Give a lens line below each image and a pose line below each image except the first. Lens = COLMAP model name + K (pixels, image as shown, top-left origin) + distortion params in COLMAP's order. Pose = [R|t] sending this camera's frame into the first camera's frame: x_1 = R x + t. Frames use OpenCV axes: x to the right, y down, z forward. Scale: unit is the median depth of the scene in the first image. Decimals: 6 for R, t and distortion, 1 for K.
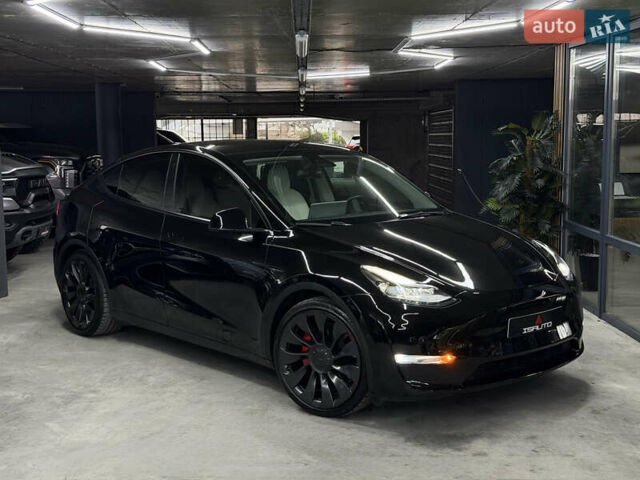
lens RADIAL K [[848.8, 0, 314.0], [0, 848.8, 230.1], [0, 0, 1]] dist [0.106797, 0.000000]
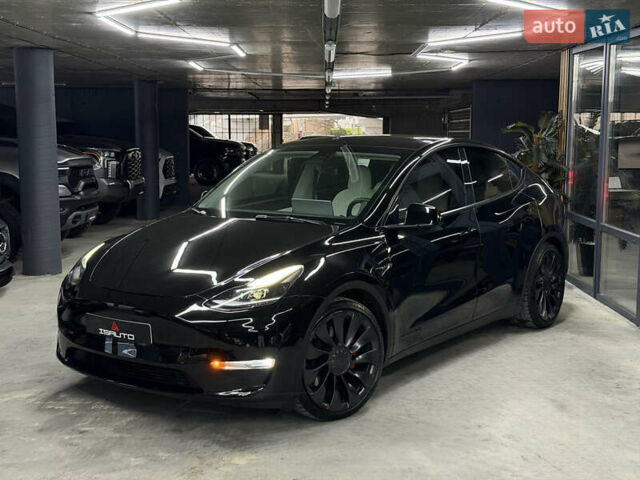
lens RADIAL K [[848.8, 0, 318.8], [0, 848.8, 224.8], [0, 0, 1]] dist [0.106797, 0.000000]
pose [[0.999702, 0.012413, -0.021042, -0.001766], [-0.012443, 0.999922, -0.001288, 0.013127], [0.021025, 0.001550, 0.999778, -0.114169]]
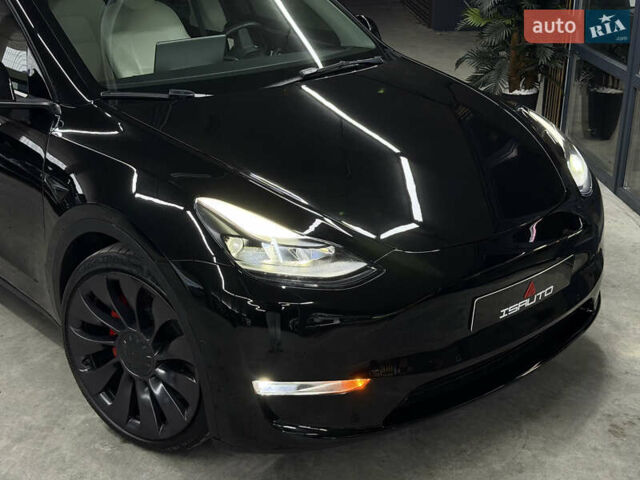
lens RADIAL K [[860.0, 0, 322.6], [0, 860.0, 221.1], [0, 0, 1]] dist [0.091874, 0.000000]
pose [[0.999638, -0.002682, 0.026772, 0.075409], [-0.003869, 0.970349, 0.241675, -0.045645], [-0.026627, -0.241691, 0.969988, 0.312871]]
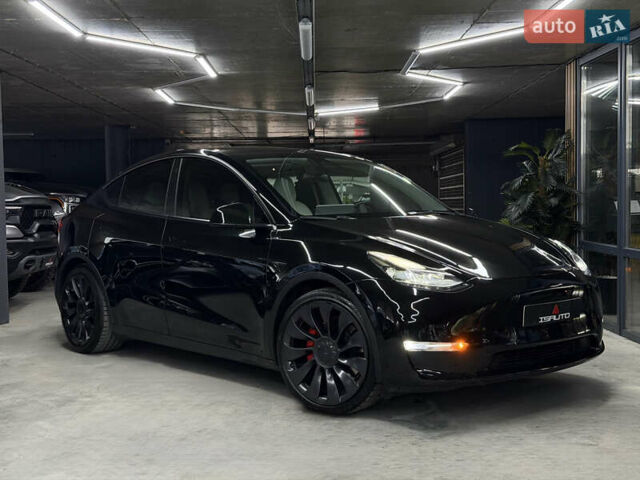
lens RADIAL K [[848.8, 0, 315.7], [0, 848.8, 239.6], [0, 0, 1]] dist [0.106797, 0.000000]
pose [[0.999901, -0.005610, -0.012940, 0.006174], [0.004691, 0.997536, -0.069994, 0.060672], [0.013301, 0.069927, 0.997463, 0.029367]]
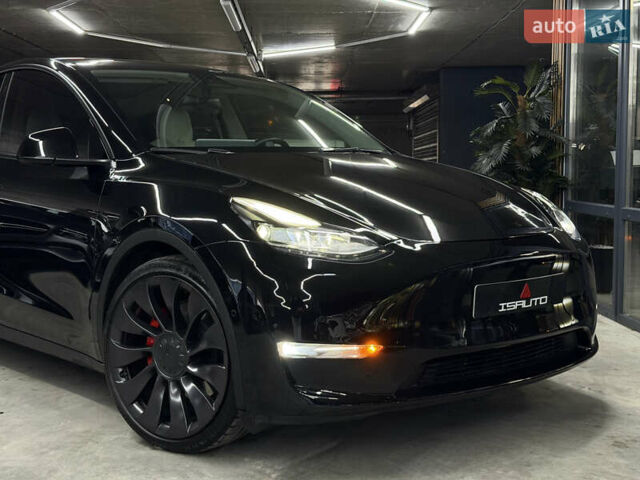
lens RADIAL K [[848.8, 0, 318.8], [0, 848.8, 236.3], [0, 0, 1]] dist [0.106797, 0.000000]
pose [[0.999986, 0.004225, 0.003141, 0.073816], [-0.004093, 0.999150, -0.041024, 0.059808], [-0.003312, 0.041010, 0.999153, 0.255318]]
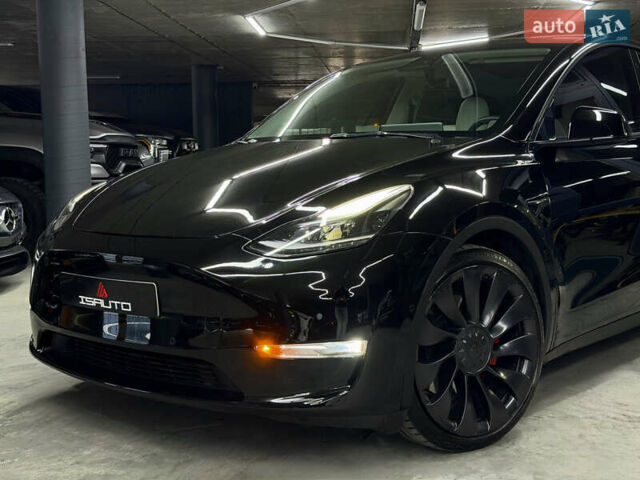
lens RADIAL K [[848.8, 0, 318.6], [0, 848.8, 237.2], [0, 0, 1]] dist [0.106797, 0.000000]
pose [[0.994500, 0.004662, -0.104634, -0.026686], [-0.006852, 0.999765, -0.020579, 0.071348], [0.104514, 0.021183, 0.994298, 0.137103]]
